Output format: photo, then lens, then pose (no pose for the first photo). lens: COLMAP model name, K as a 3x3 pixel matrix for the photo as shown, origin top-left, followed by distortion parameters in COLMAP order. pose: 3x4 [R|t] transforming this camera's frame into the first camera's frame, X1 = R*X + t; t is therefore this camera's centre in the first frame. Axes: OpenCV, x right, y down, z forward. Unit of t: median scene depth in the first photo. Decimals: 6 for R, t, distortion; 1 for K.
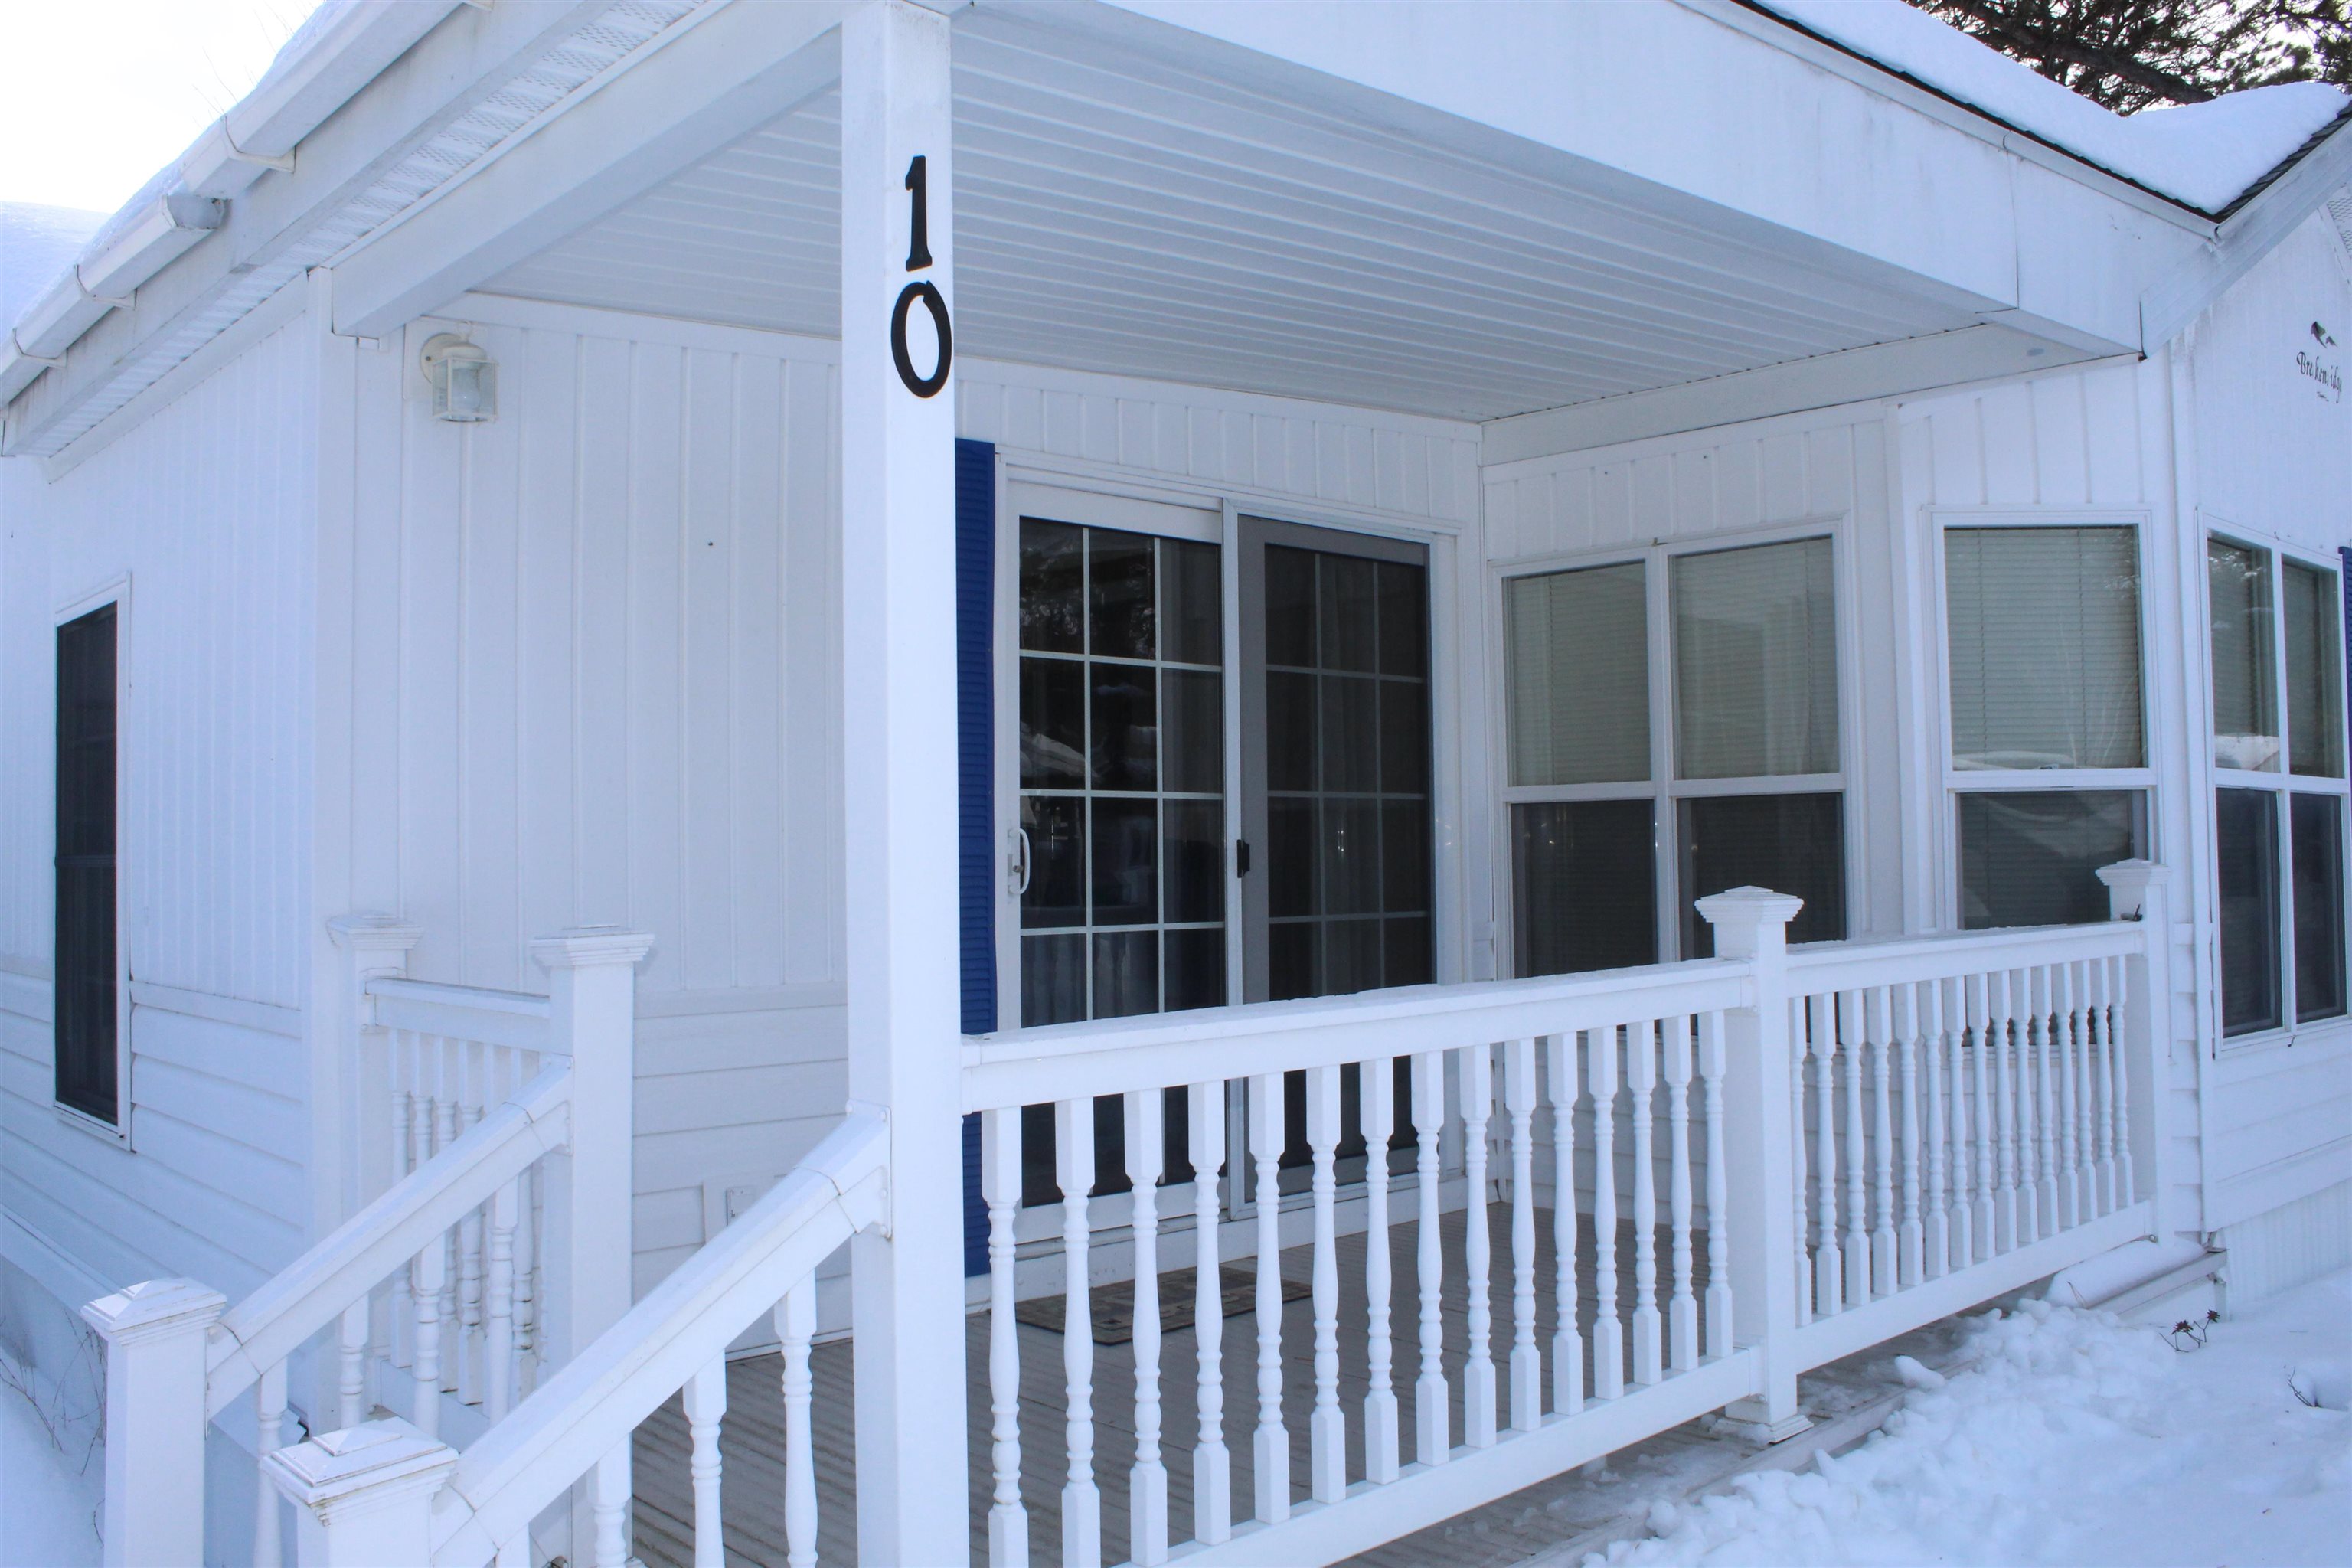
lens RADIAL K [[1947.0, 0, 1173.6], [0, 1947.0, 777.5], [0, 0, 1]] dist [-0.171634, 0.153610]
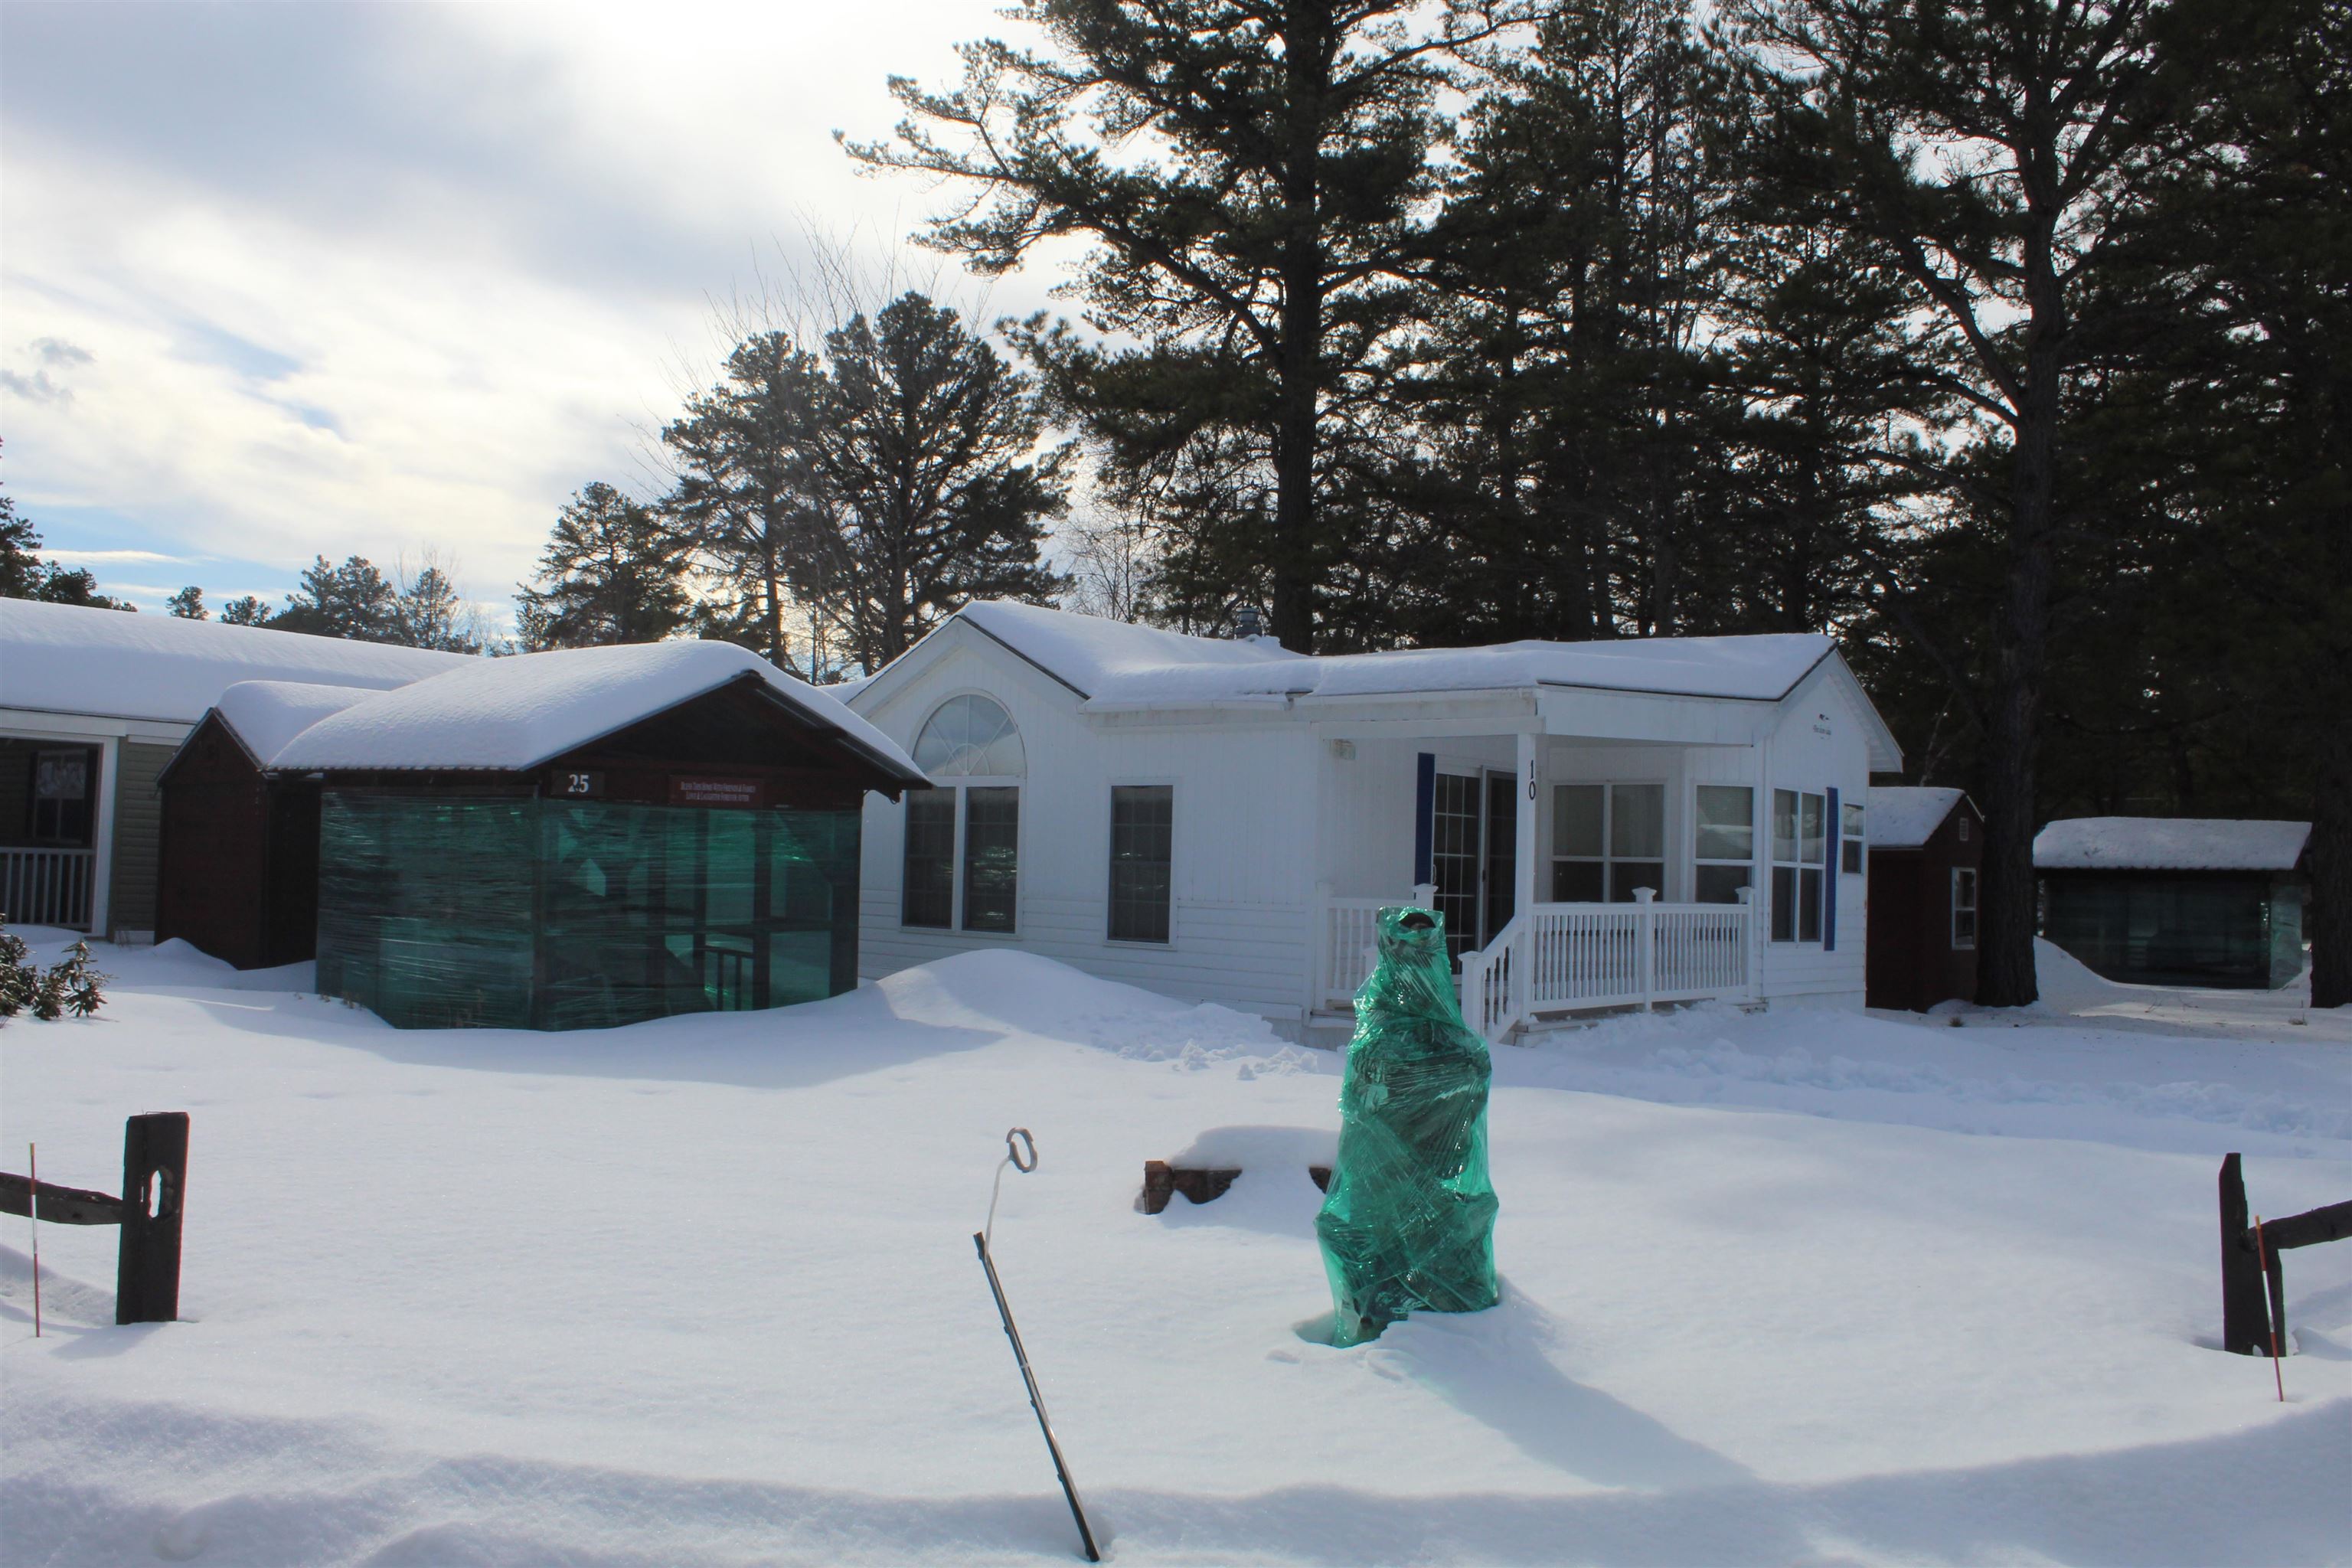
lens RADIAL K [[1947.0, 0, 1173.6], [0, 1947.0, 777.5], [0, 0, 1]] dist [-0.171634, 0.153610]
pose [[0.993629, 0.047443, 0.102233, -0.879984], [-0.046404, 0.998844, -0.012518, -0.062779], [-0.102709, 0.007694, 0.994682, -2.336715]]
